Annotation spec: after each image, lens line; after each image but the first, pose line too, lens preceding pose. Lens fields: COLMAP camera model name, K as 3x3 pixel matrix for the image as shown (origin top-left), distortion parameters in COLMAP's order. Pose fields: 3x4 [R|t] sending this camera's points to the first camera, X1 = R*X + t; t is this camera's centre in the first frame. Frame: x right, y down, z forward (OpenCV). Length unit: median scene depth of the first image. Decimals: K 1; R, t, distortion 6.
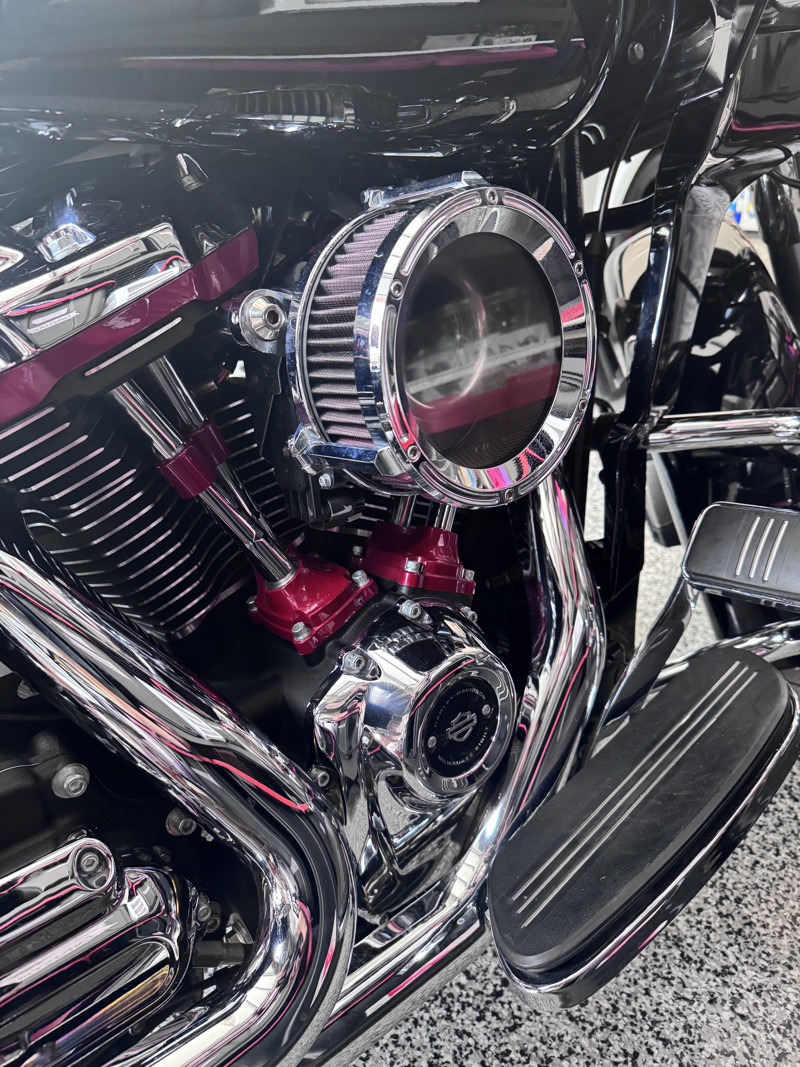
lens RADIAL K [[817.3, 0, 400.0], [0, 817.3, 533.5], [0, 0, 1]] dist [-0.005118, 0.003058]
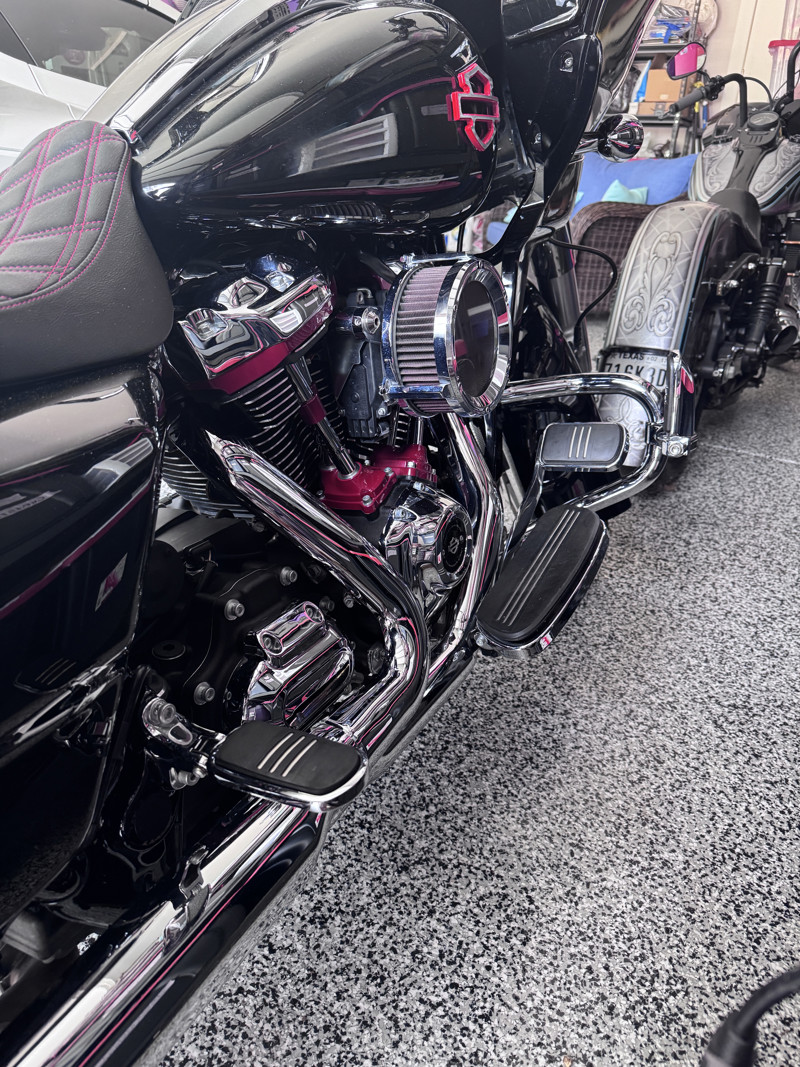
lens RADIAL K [[729.3, 0, 394.1], [0, 729.3, 536.1], [0, 0, 1]] dist [0.042818, -0.043759]
pose [[0.948226, -0.113380, 0.296670, -0.375503], [0.115482, 0.993254, 0.010488, 0.127959], [-0.295858, 0.024315, 0.954922, -0.377410]]
